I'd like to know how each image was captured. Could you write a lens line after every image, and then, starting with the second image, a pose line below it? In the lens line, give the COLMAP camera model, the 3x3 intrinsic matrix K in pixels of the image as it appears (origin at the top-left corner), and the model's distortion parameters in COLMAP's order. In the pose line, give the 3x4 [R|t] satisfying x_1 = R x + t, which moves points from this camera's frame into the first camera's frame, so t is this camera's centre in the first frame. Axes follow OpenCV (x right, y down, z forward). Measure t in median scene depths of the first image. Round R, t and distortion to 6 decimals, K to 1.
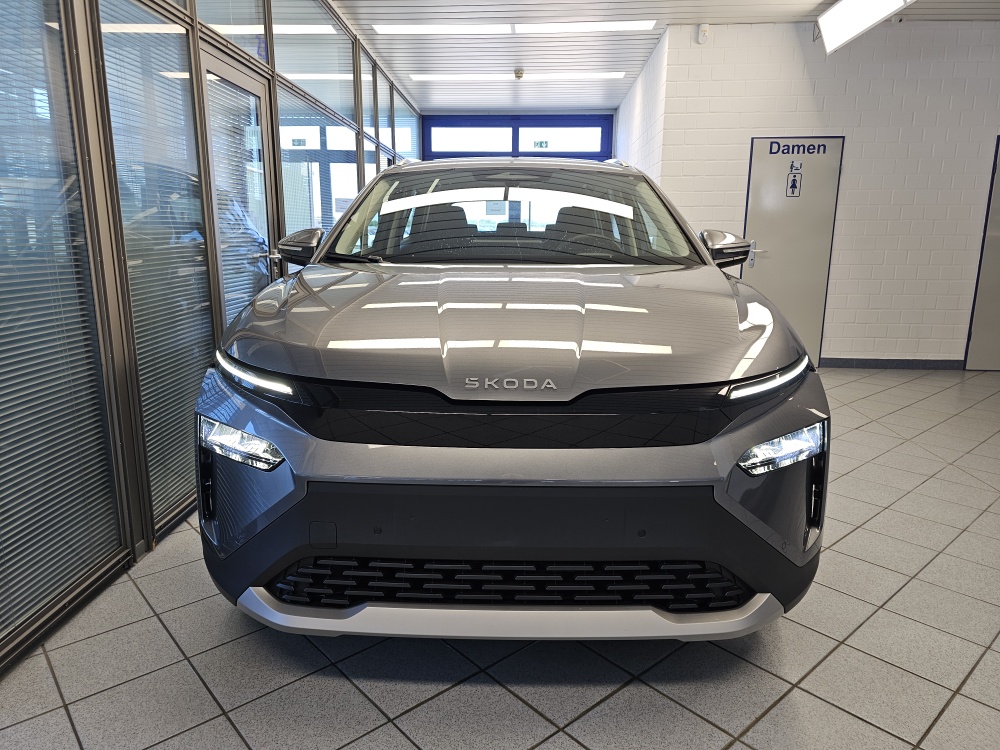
lens RADIAL K [[682.7, 0, 503.4], [0, 682.7, 374.0], [0, 0, 1]] dist [0.046435, -0.045945]
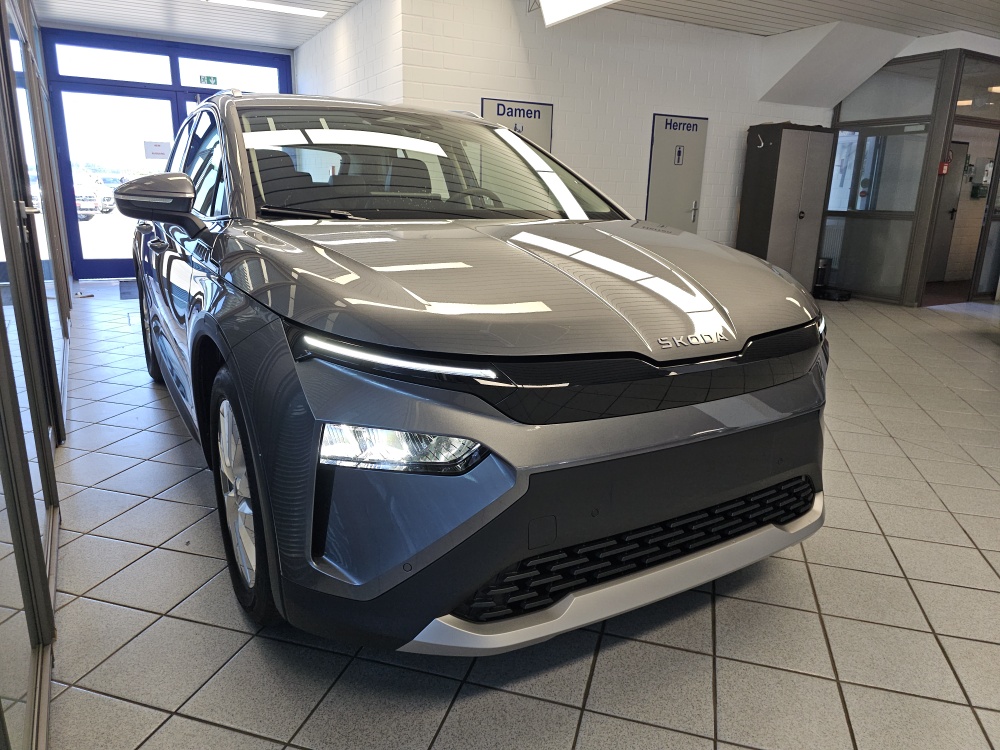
lens RADIAL K [[678.8, 0, 499.5], [0, 678.8, 366.4], [0, 0, 1]] dist [0.054864, -0.071305]
pose [[0.843399, -0.117441, 0.524296, -0.217907], [0.088130, 0.992841, 0.080626, -0.015531], [-0.530011, -0.021794, 0.847710, 0.085434]]
